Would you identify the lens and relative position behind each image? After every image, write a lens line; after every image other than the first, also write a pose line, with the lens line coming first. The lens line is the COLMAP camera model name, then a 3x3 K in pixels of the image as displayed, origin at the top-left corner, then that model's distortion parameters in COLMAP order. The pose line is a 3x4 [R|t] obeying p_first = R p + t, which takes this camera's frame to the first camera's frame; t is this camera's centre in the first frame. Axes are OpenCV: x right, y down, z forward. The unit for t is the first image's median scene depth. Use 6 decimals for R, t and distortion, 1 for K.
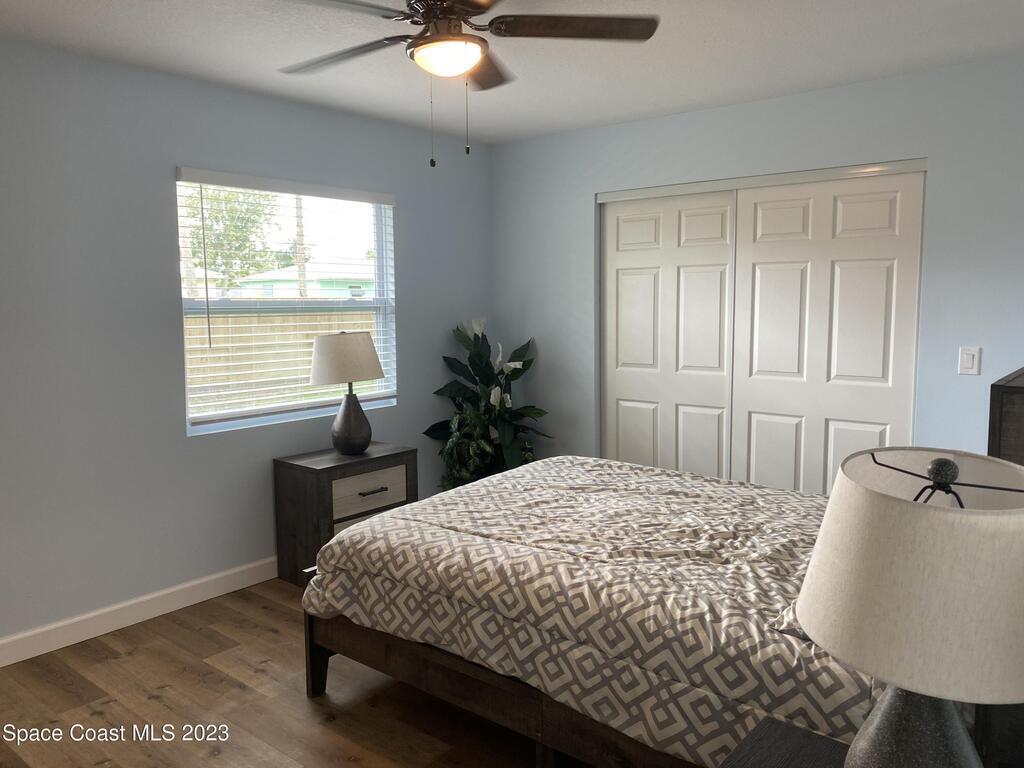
lens RADIAL K [[782.7, 0, 509.0], [0, 782.7, 385.3], [0, 0, 1]] dist [0.029216, -0.007044]
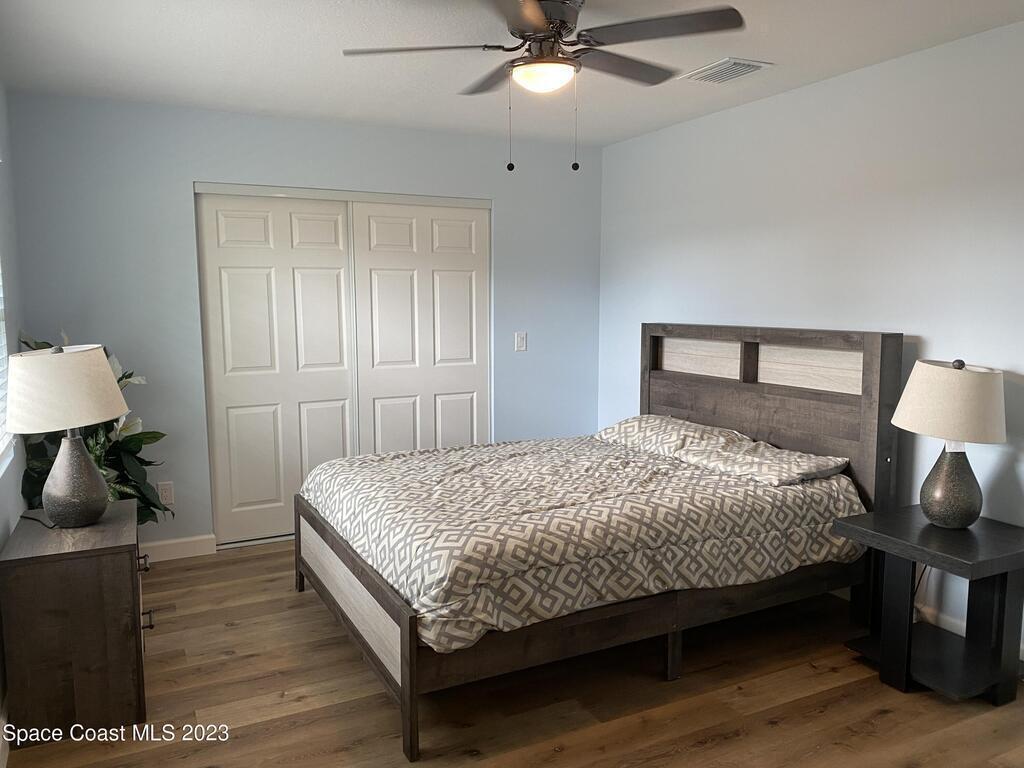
lens RADIAL K [[778.6, 0, 502.6], [0, 778.6, 384.8], [0, 0, 1]] dist [0.071070, -0.074362]
pose [[0.400257, -0.098388, 0.911106, -0.999324], [0.103566, 0.992707, 0.061703, -0.056421], [-0.910532, 0.069662, 0.407527, 0.561181]]
